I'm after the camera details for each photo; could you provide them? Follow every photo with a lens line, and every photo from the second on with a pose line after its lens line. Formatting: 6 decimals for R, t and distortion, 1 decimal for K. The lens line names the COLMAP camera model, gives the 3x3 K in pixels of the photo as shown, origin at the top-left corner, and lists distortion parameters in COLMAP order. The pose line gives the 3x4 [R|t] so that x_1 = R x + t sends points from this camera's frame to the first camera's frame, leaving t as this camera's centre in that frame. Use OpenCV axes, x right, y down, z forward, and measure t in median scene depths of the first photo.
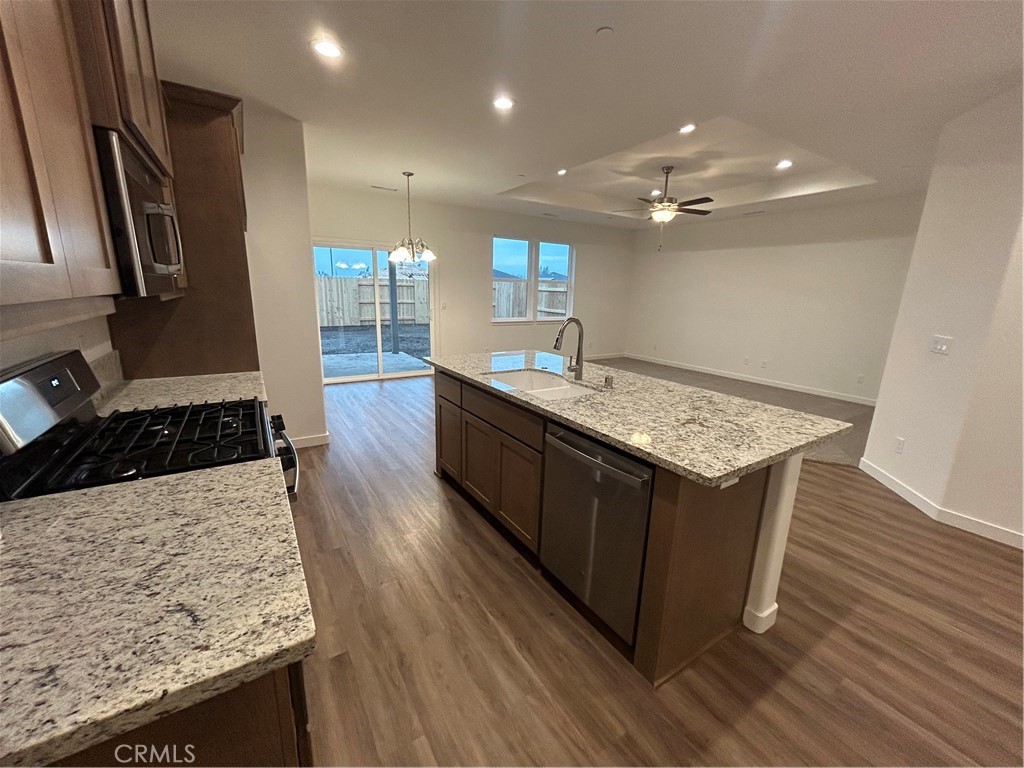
lens RADIAL K [[412.2, 0, 514.8], [0, 412.2, 383.3], [0, 0, 1]] dist [-0.001428, -0.000189]
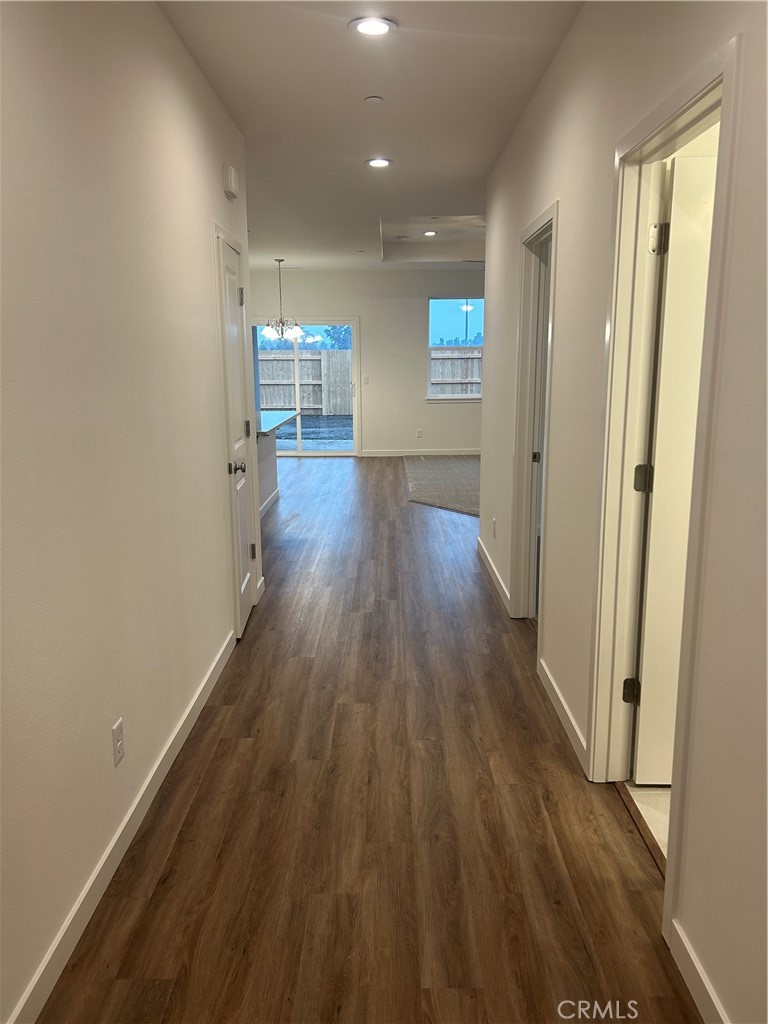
lens RADIAL K [[771.6, 0, 382.8], [0, 771.6, 514.7], [0, 0, 1]] dist [0.012152, 0.002905]
pose [[0.836906, 0.077156, -0.541882, 1.172539], [-0.093925, 0.995574, -0.003307, 0.158485], [0.539228, 0.053664, 0.840448, -0.575356]]
